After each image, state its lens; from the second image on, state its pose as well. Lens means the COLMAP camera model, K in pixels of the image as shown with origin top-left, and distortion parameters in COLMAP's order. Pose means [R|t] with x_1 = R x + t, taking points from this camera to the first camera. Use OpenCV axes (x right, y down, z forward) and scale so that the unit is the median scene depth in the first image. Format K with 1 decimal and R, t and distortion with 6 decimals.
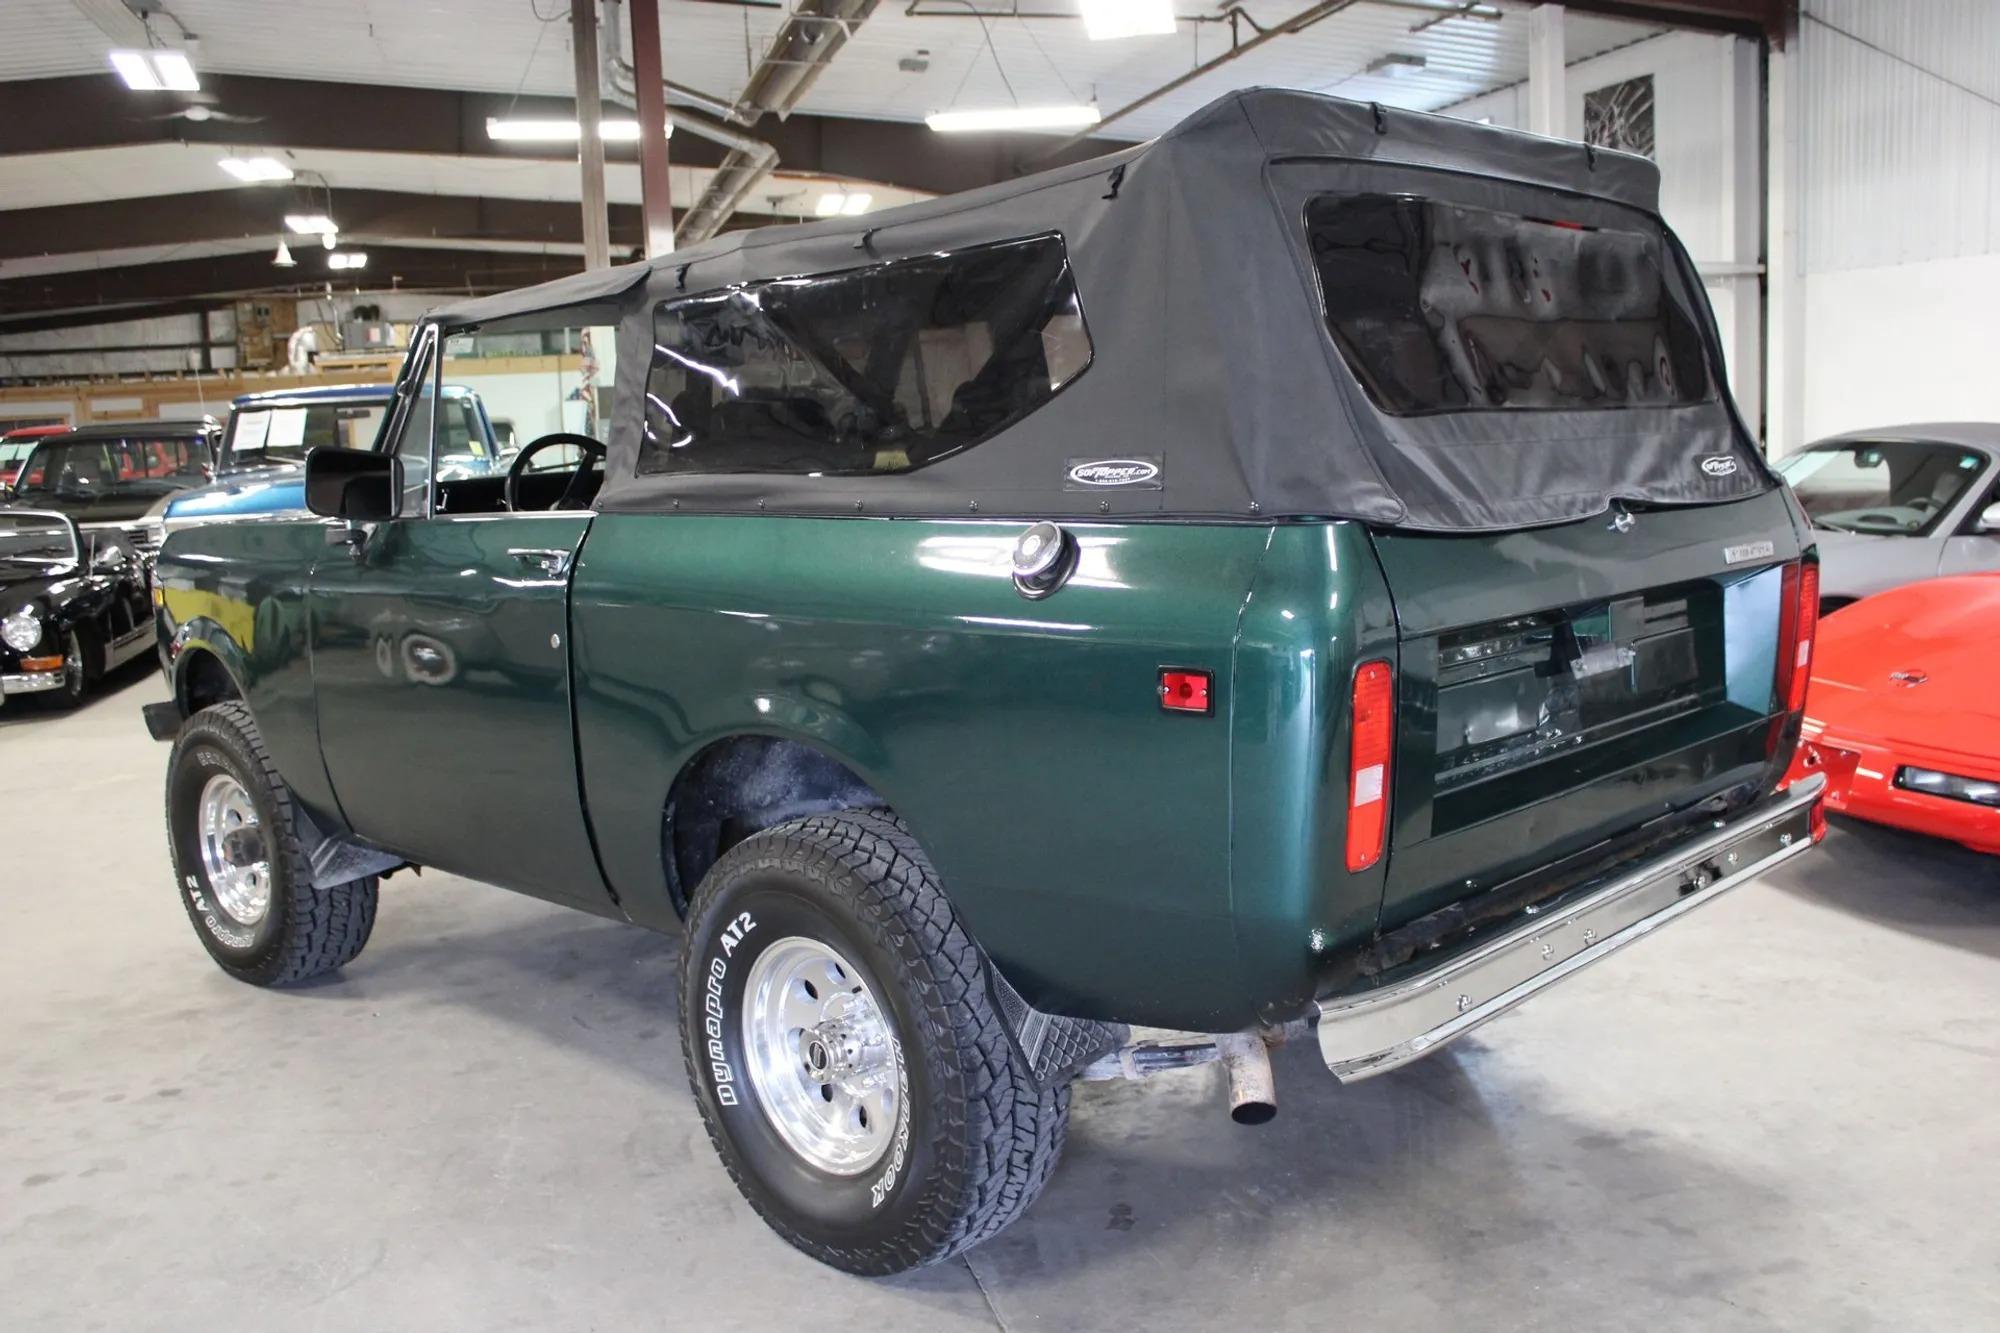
lens RADIAL K [[1771.2, 0, 1000.0], [0, 1771.2, 666.5], [0, 0, 1]] dist [-0.138401, 0.134373]
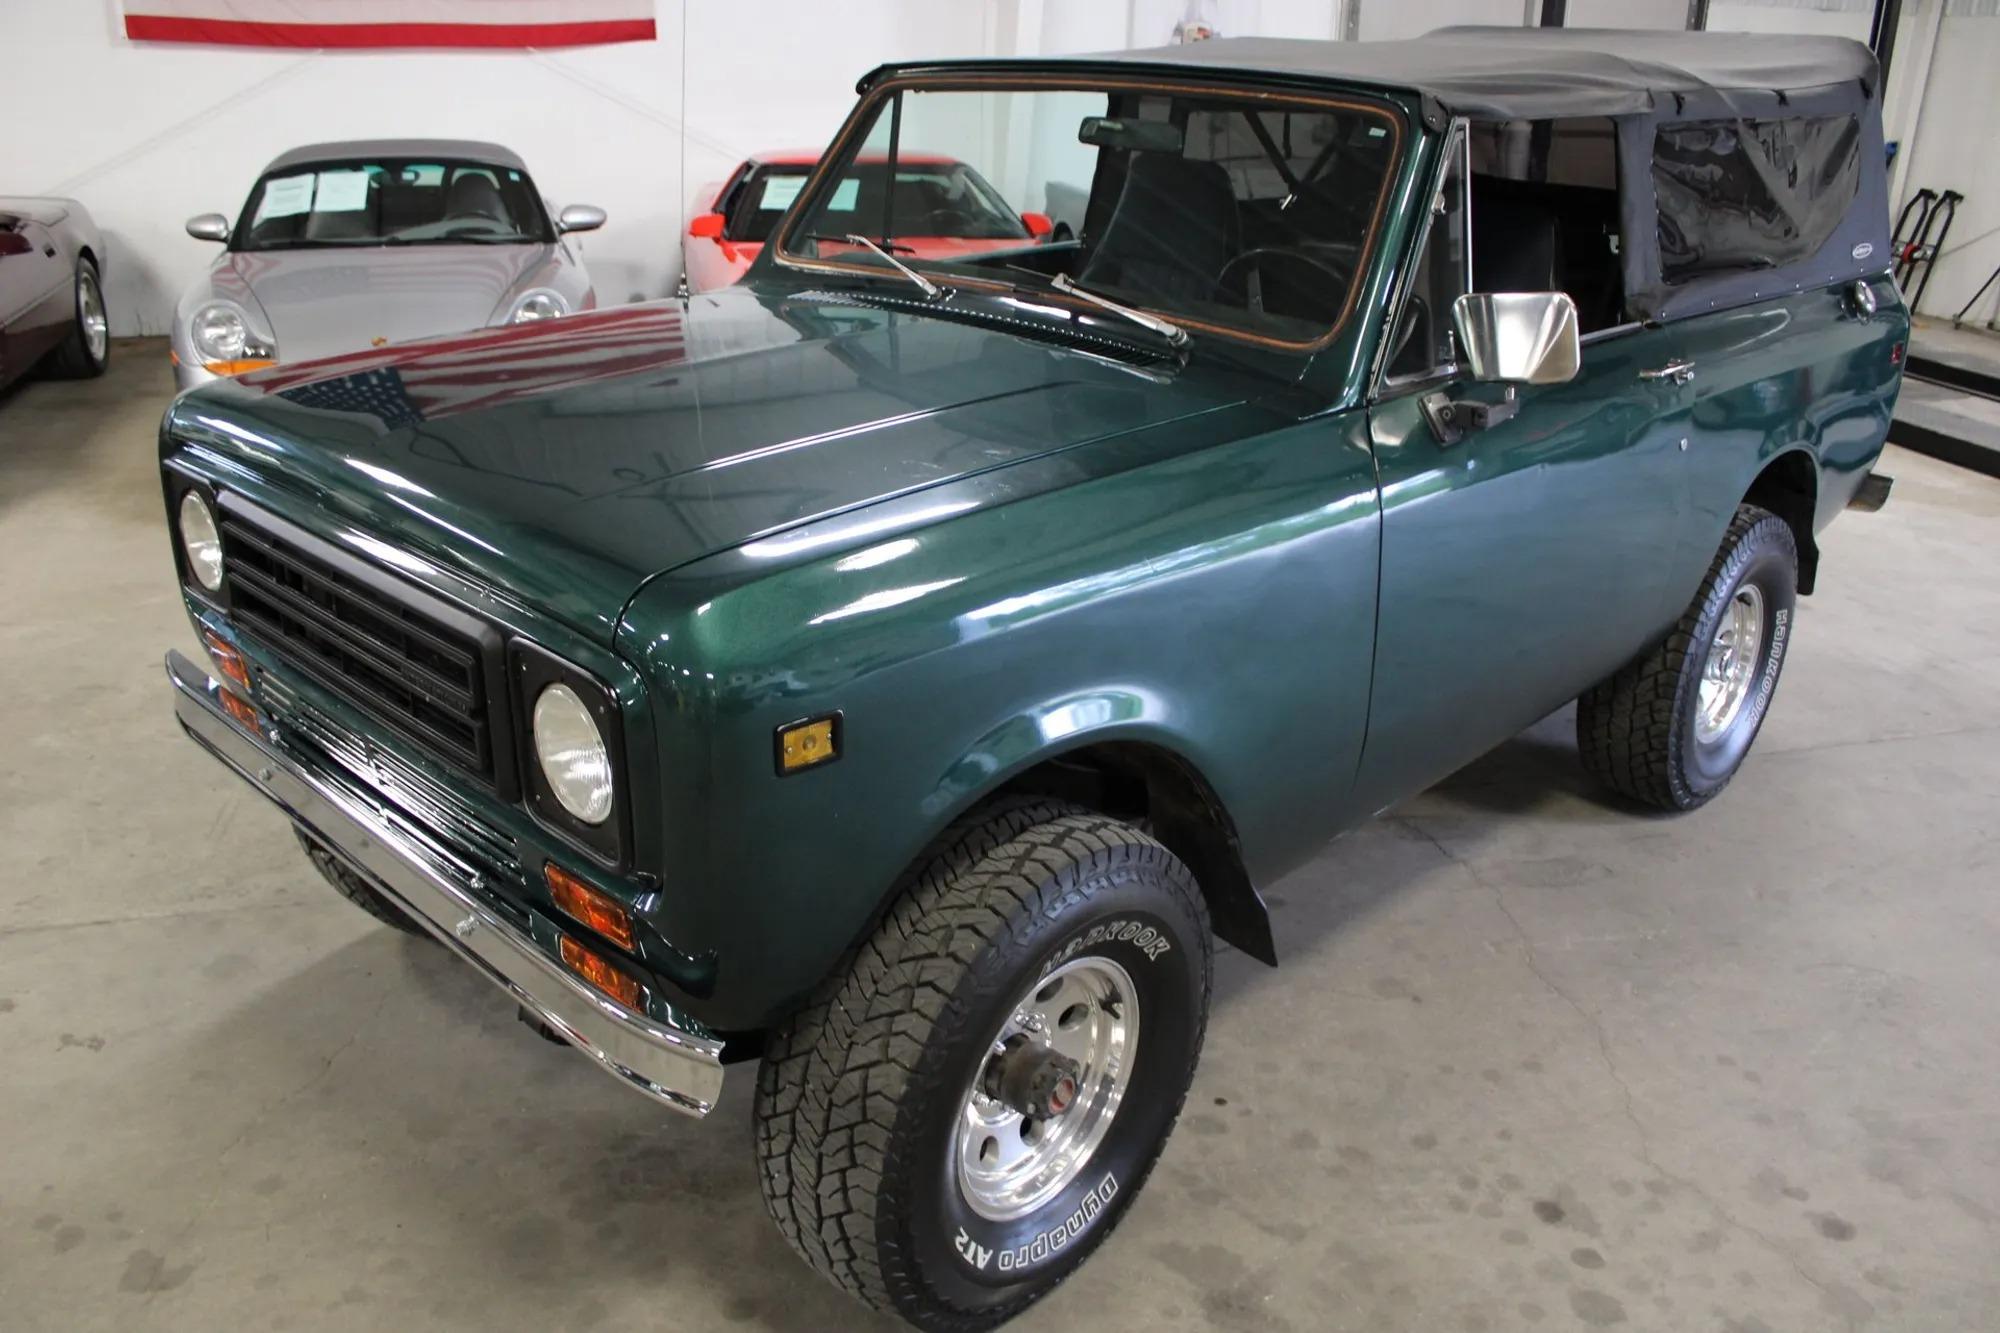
lens RADIAL K [[1660.6, 0, 989.0], [0, 1660.6, 661.3], [0, 0, 1]] dist [-0.158429, 0.137915]
pose [[0.006683, -0.324270, 0.945941, -1.287137], [0.114654, 0.939972, 0.321414, -0.268007], [-0.993383, 0.106307, 0.043461, 1.440054]]
